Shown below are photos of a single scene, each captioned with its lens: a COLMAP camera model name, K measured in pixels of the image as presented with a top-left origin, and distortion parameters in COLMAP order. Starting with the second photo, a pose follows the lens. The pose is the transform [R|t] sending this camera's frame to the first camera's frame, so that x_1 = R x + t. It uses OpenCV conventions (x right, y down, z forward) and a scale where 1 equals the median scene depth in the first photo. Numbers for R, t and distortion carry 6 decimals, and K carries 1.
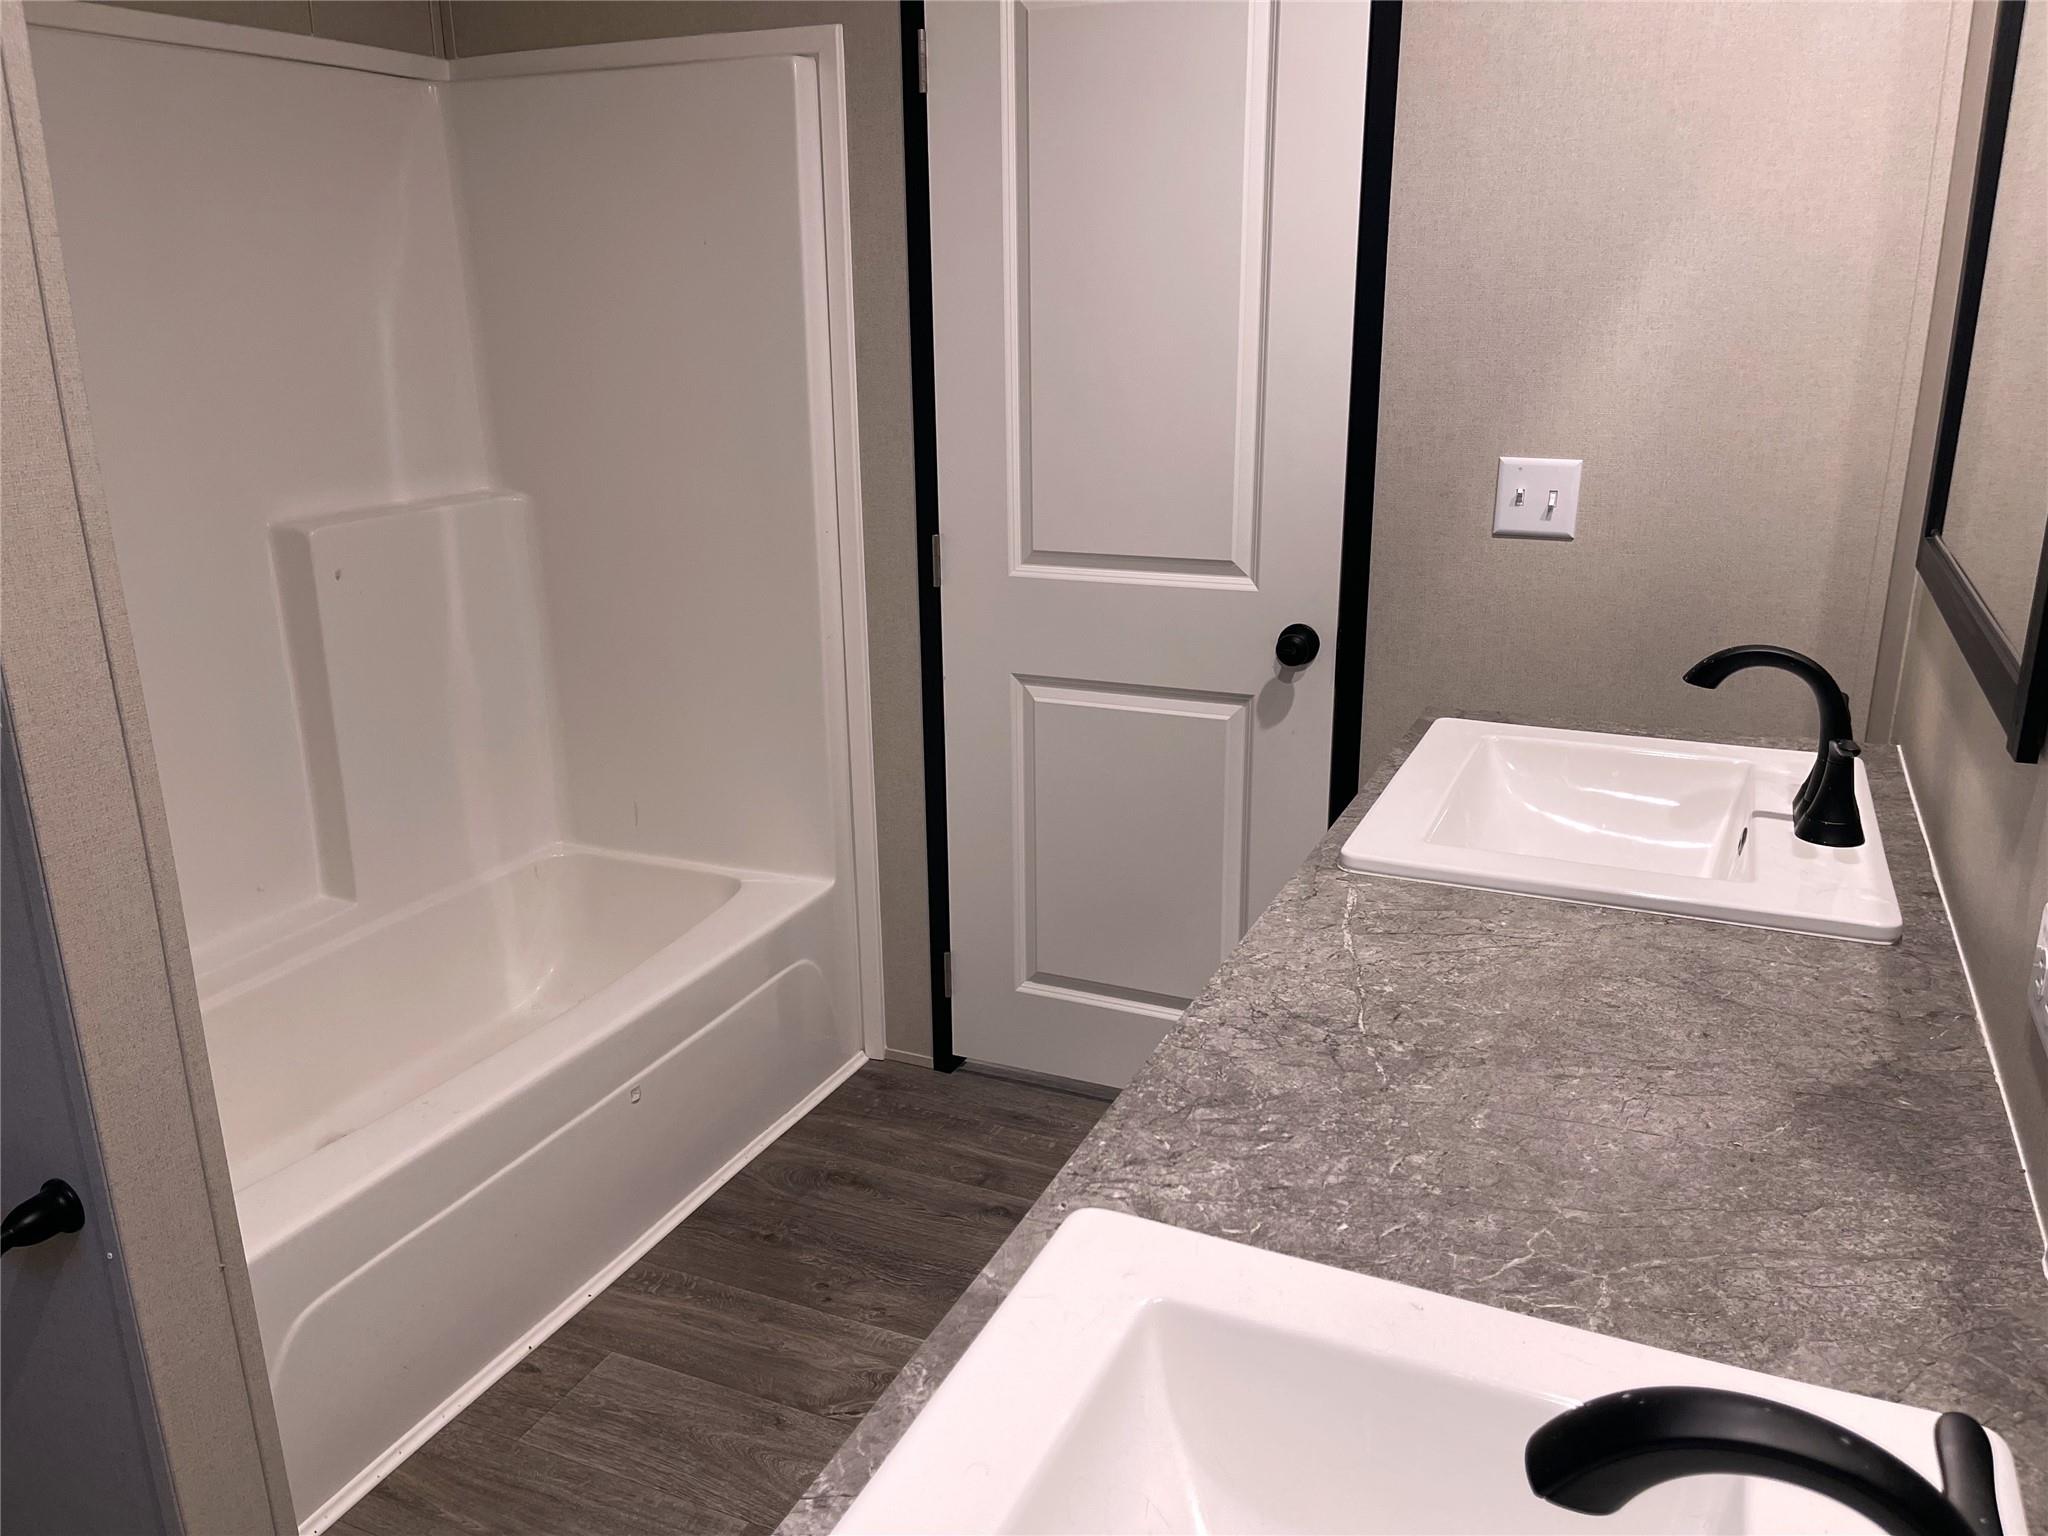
lens RADIAL K [[1523.3, 0, 1024.0], [0, 1523.3, 768.0], [0, 0, 1]] dist [0.038356, -0.003096]
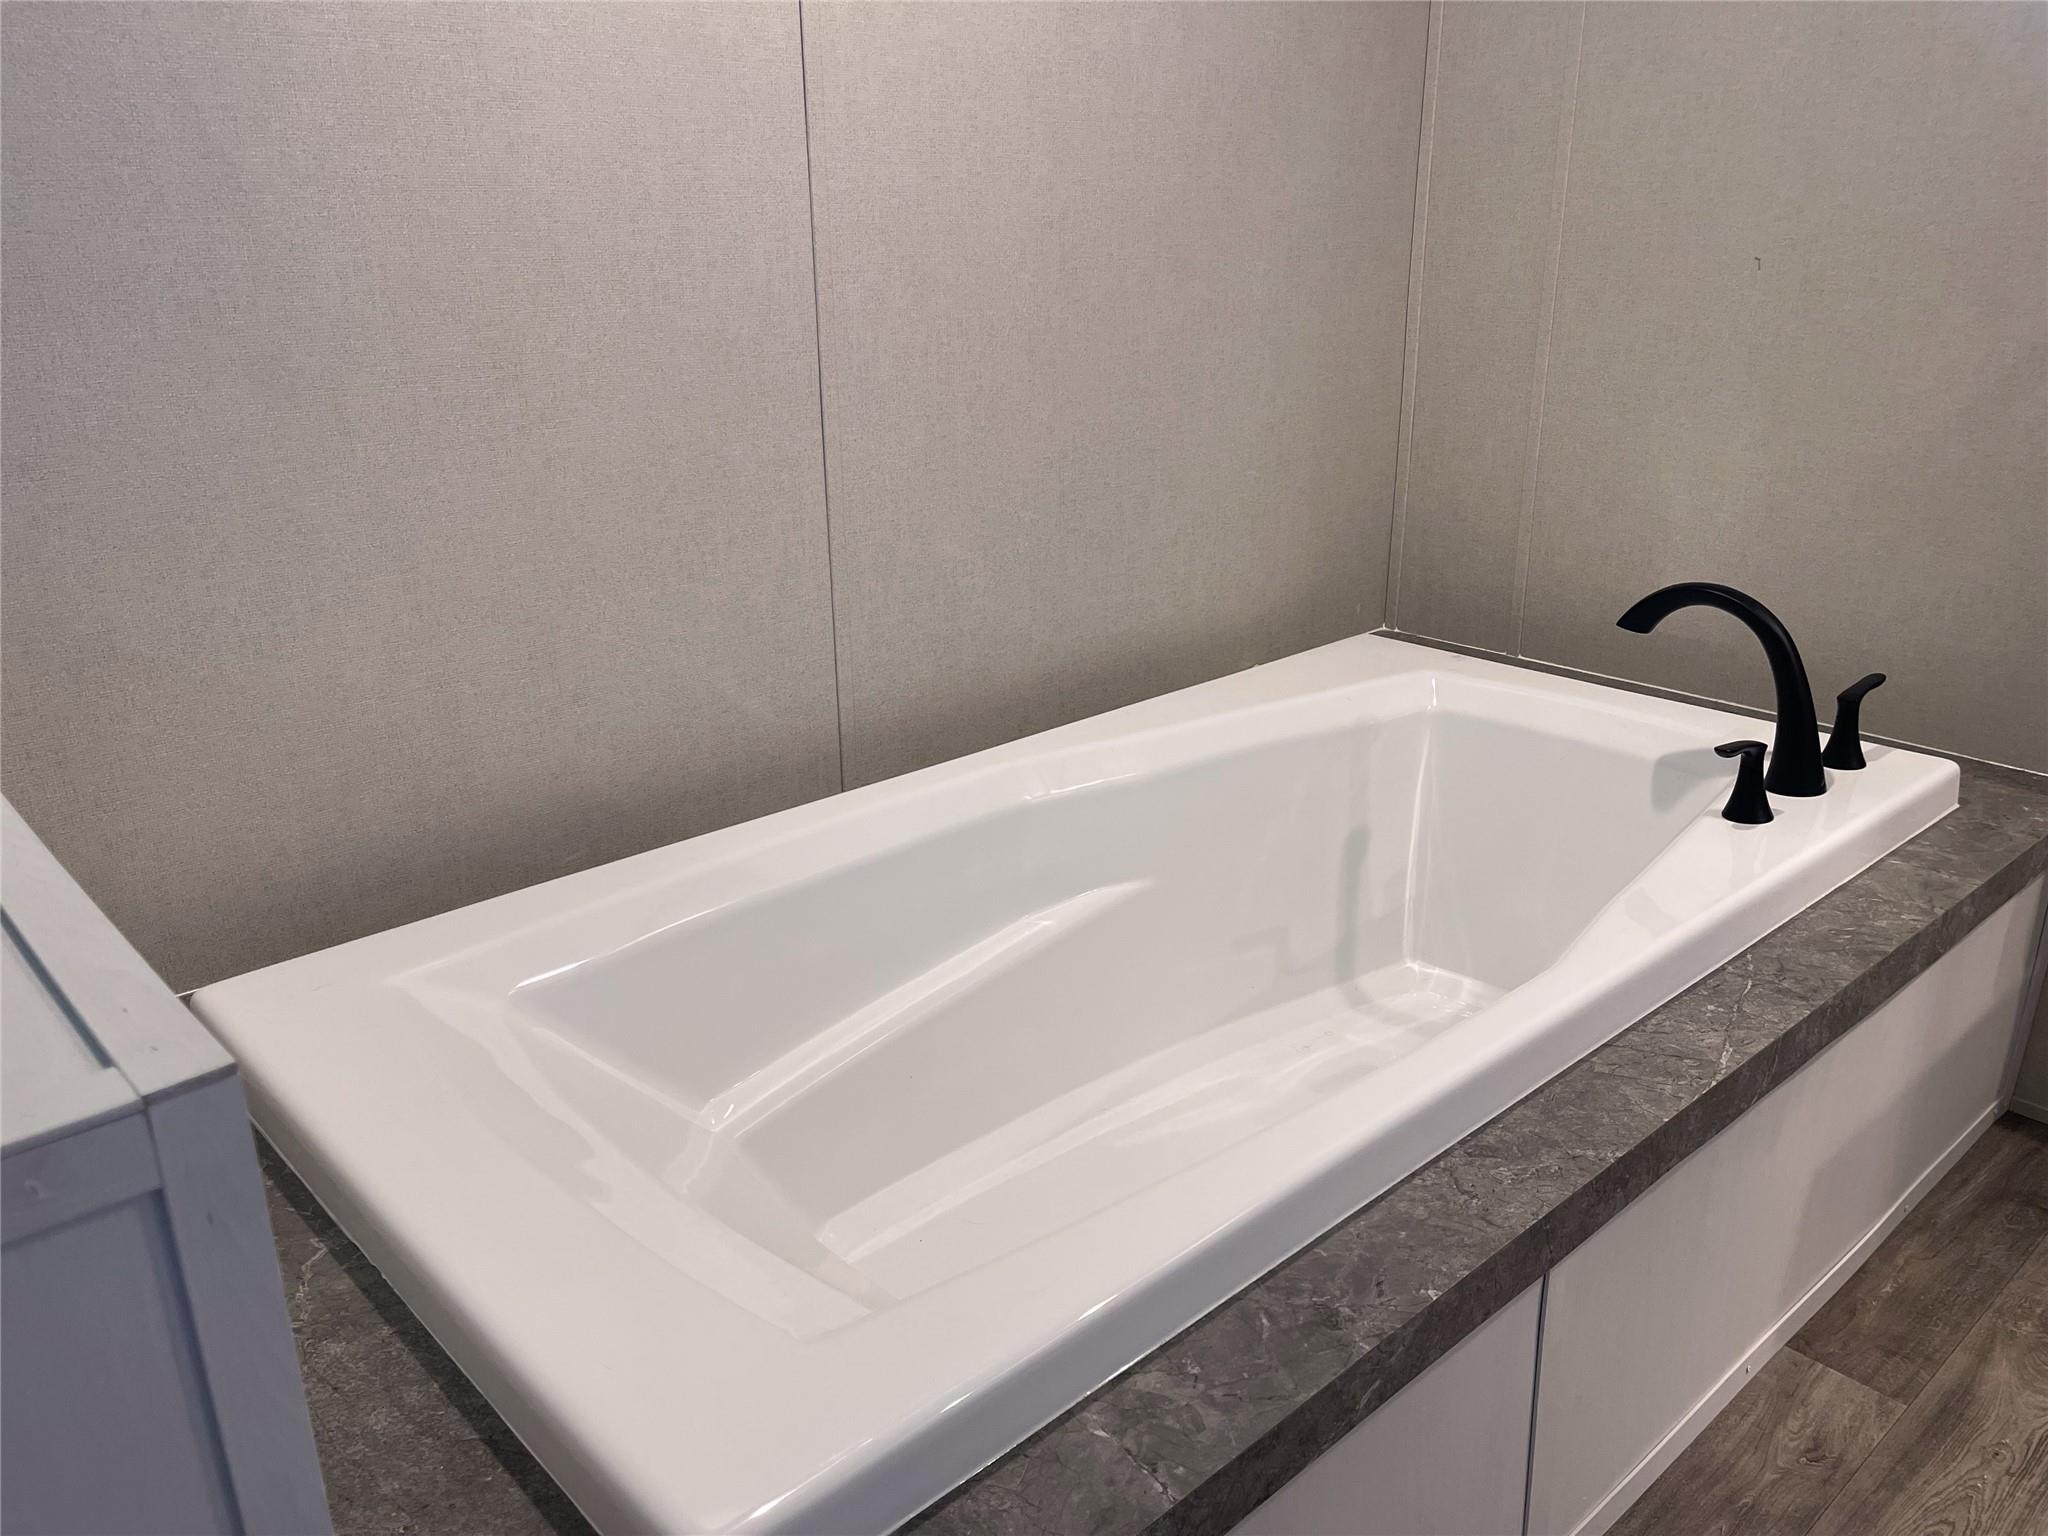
lens RADIAL K [[1523.3, 0, 1024.0], [0, 1523.3, 768.0], [0, 0, 1]] dist [0.038356, -0.003096]
pose [[-0.918830, -0.120088, 0.375940, 0.311485], [0.132482, 0.803448, 0.580447, -0.831770], [-0.371753, 0.583138, -0.722323, 2.038067]]
